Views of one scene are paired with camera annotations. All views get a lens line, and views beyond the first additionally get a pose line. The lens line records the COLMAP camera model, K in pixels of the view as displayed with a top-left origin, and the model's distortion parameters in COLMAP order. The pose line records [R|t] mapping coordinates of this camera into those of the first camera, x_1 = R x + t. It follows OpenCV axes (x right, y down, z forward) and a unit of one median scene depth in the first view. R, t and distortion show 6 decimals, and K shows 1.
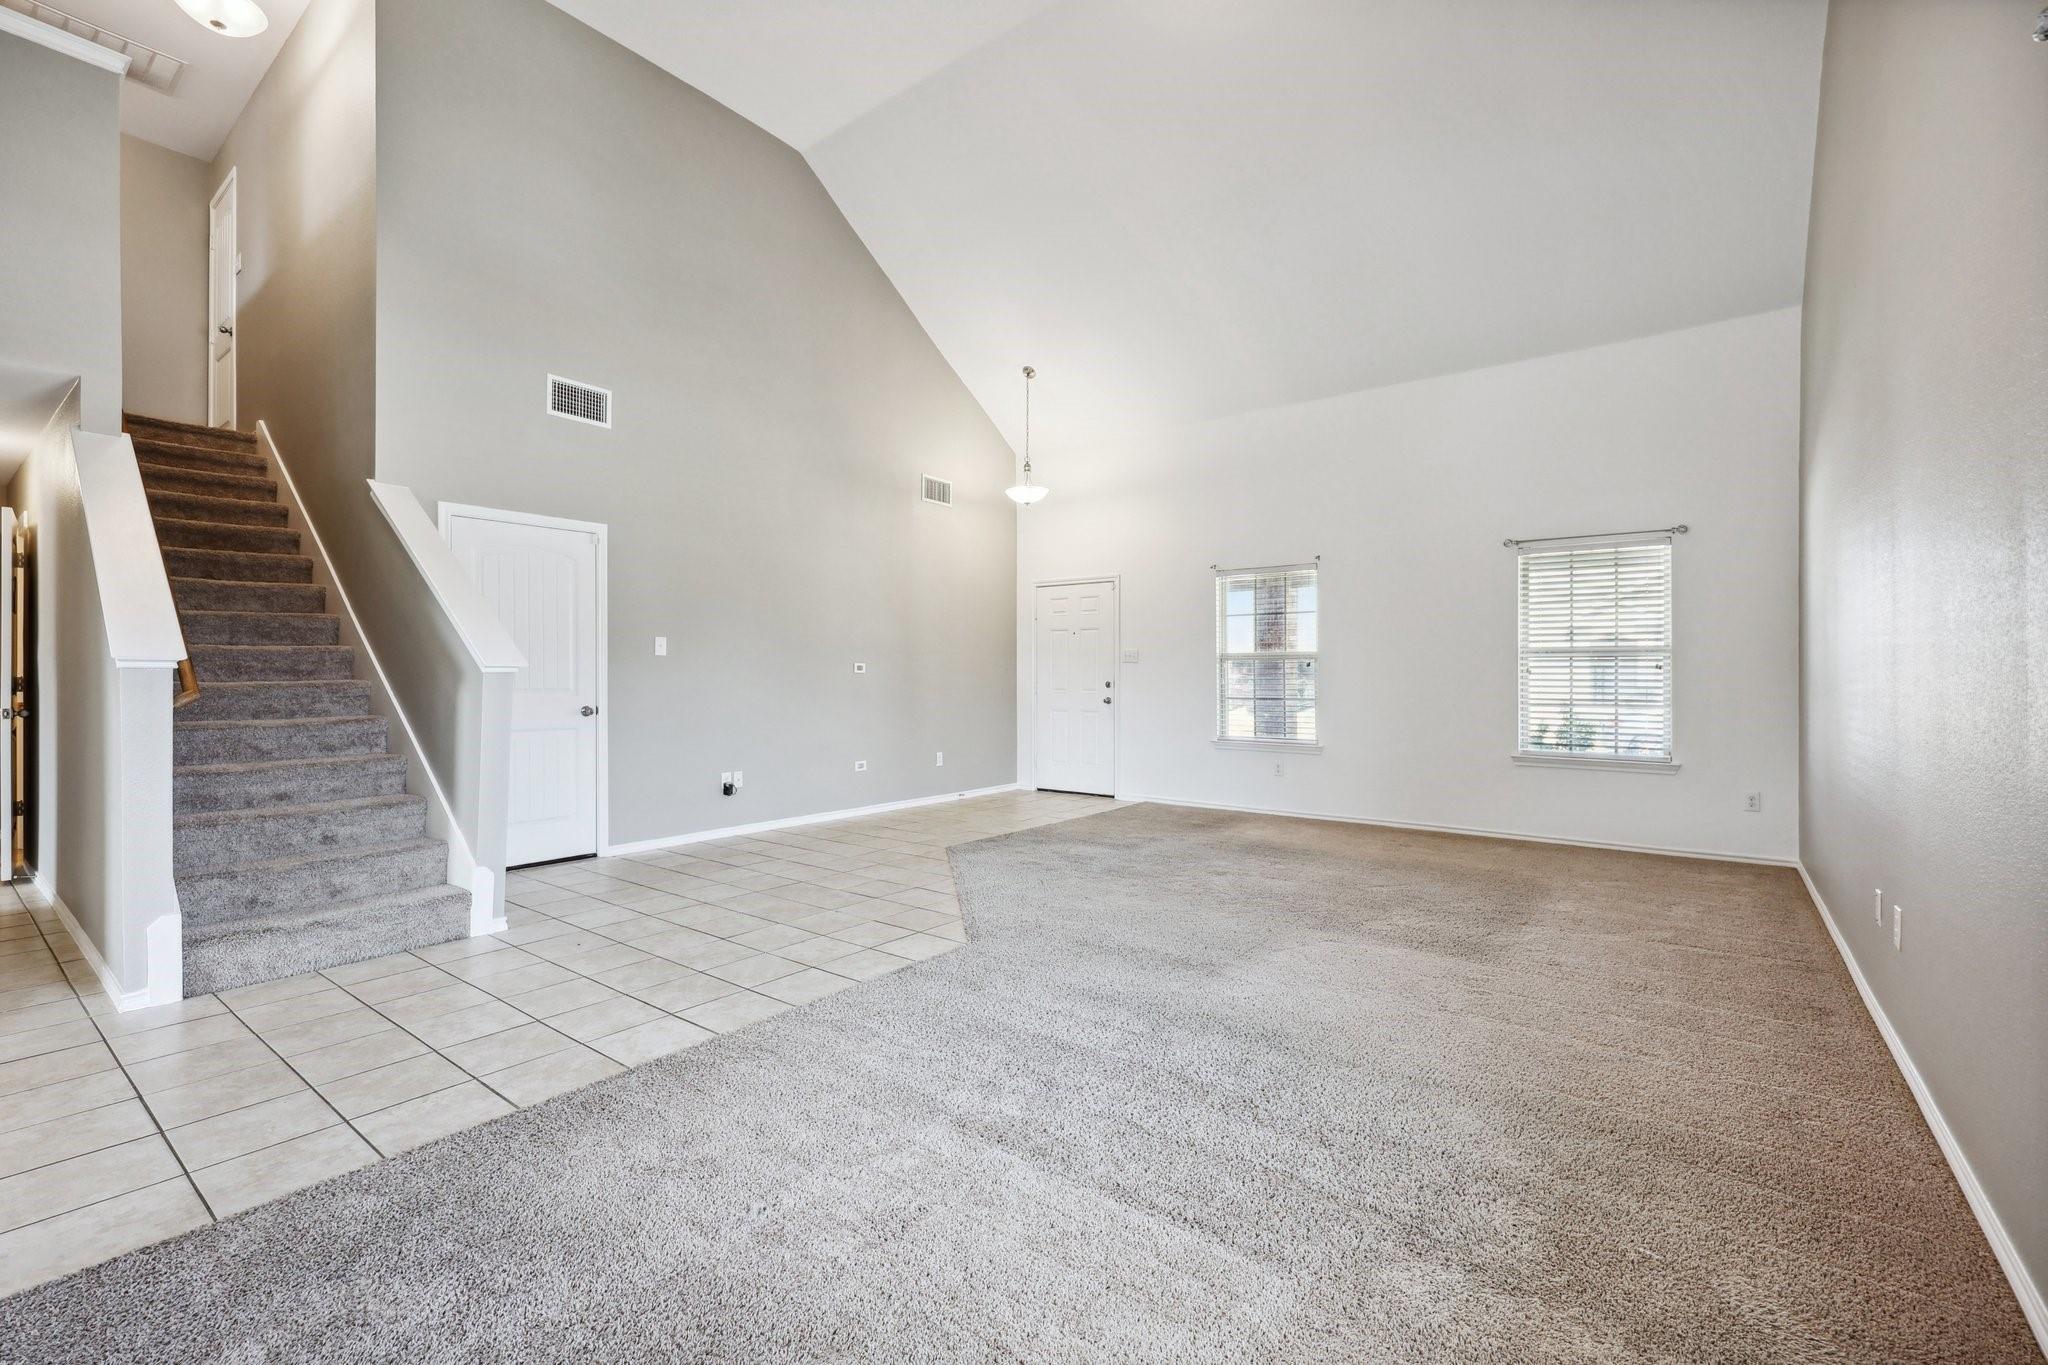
lens RADIAL K [[882.0, 0, 1028.8], [0, 882.0, 675.9], [0, 0, 1]] dist [0.004611, 0.000162]
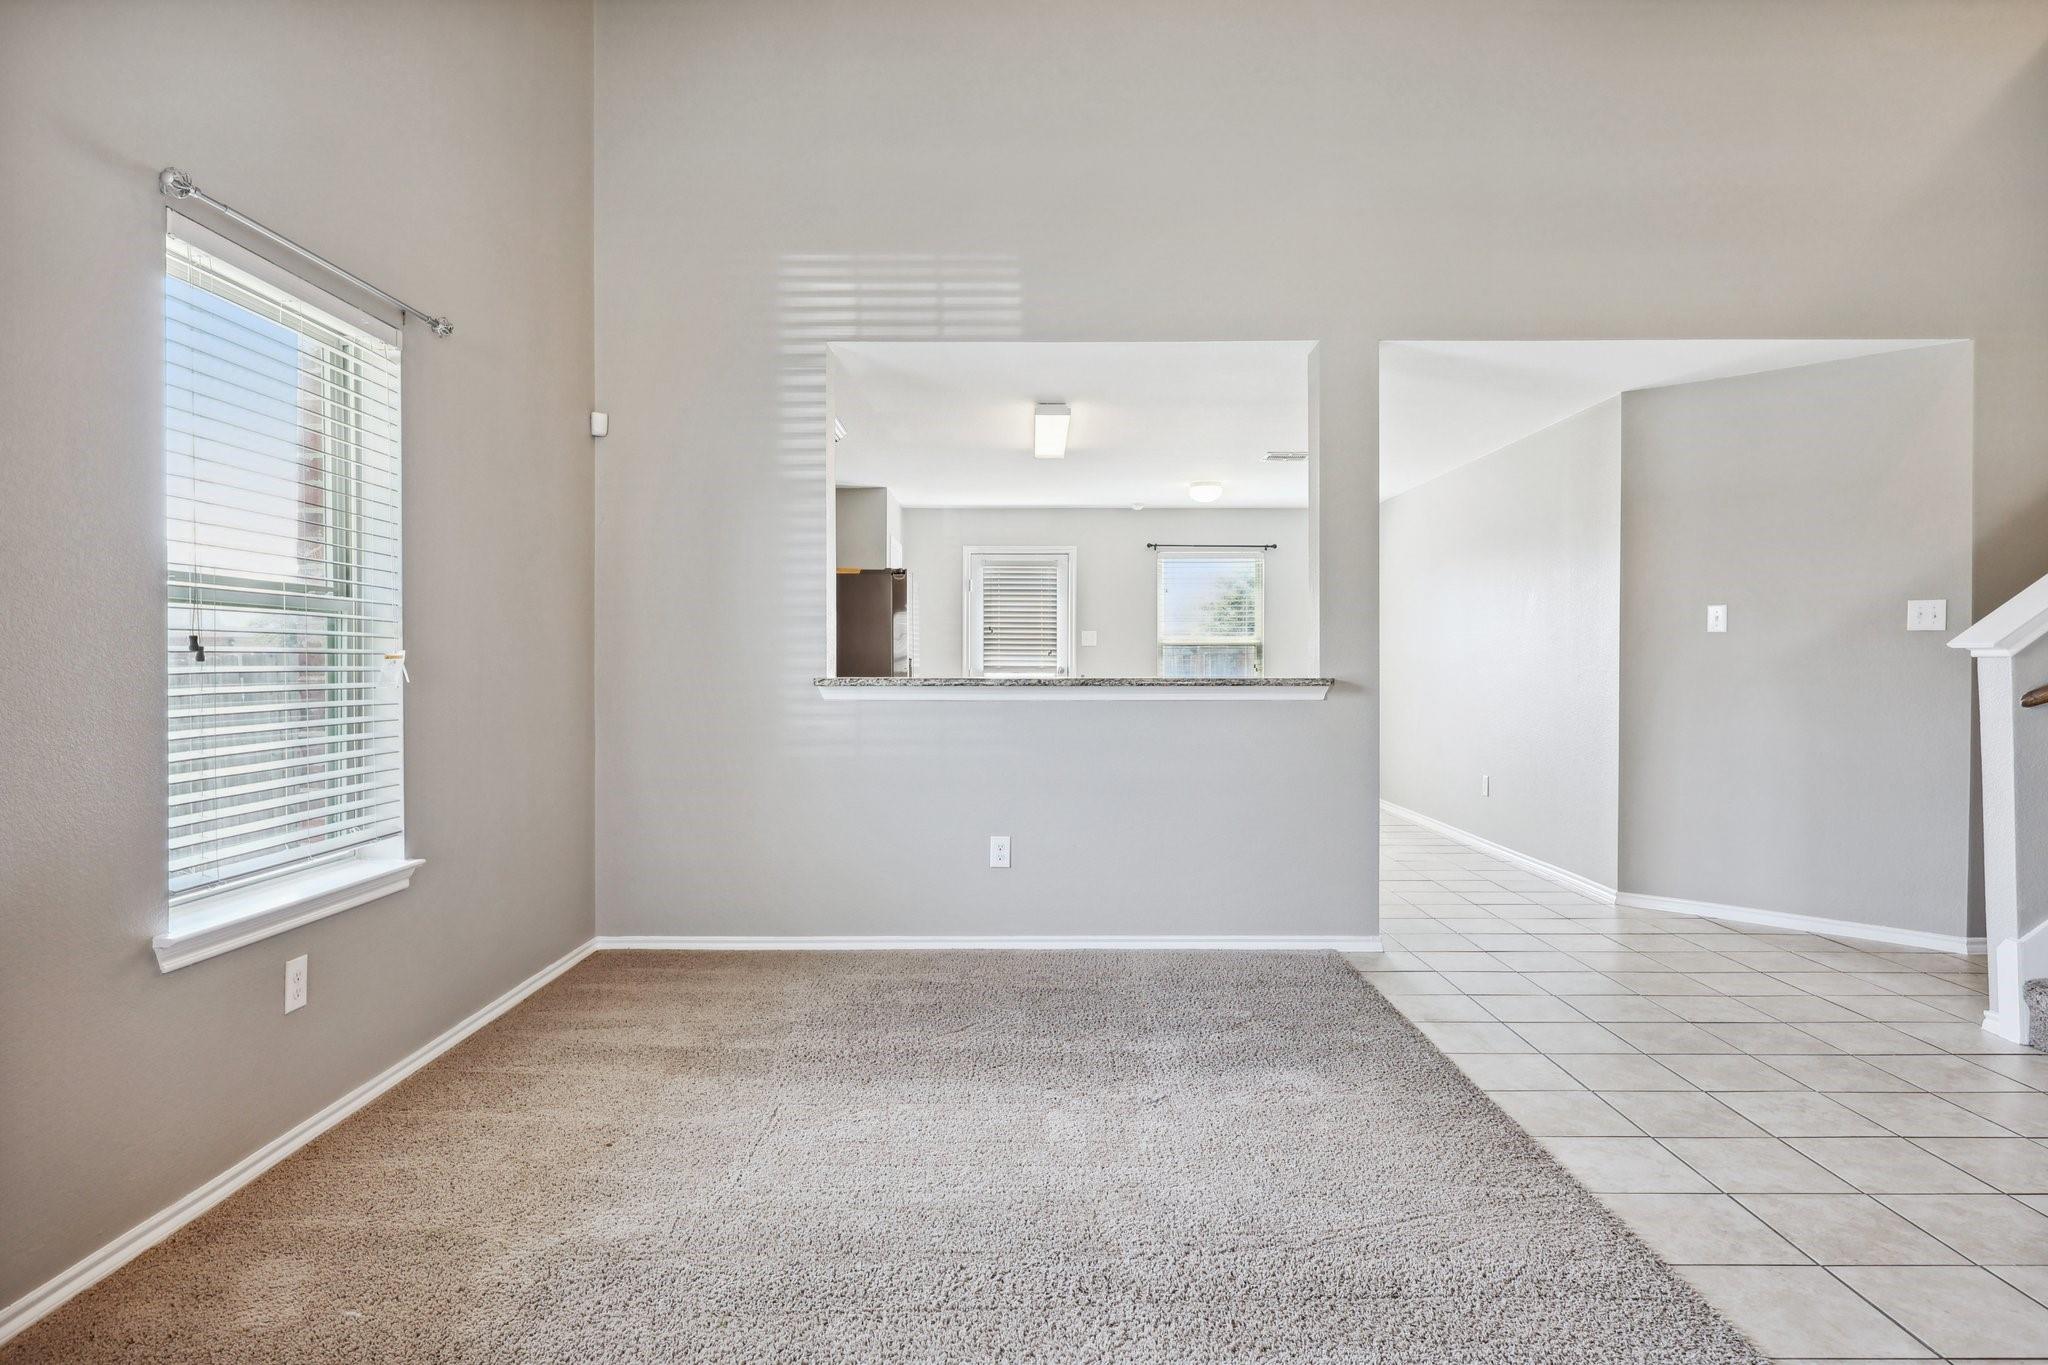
lens RADIAL K [[1186.9, 0, 1036.2], [0, 1186.9, 677.9], [0, 0, 1]] dist [0.004253, 0.004246]
pose [[-0.804155, 0.007104, -0.594377, 0.544053], [0.005469, 0.999975, 0.004553, 0.004508], [0.594395, 0.000410, -0.804173, 1.511242]]
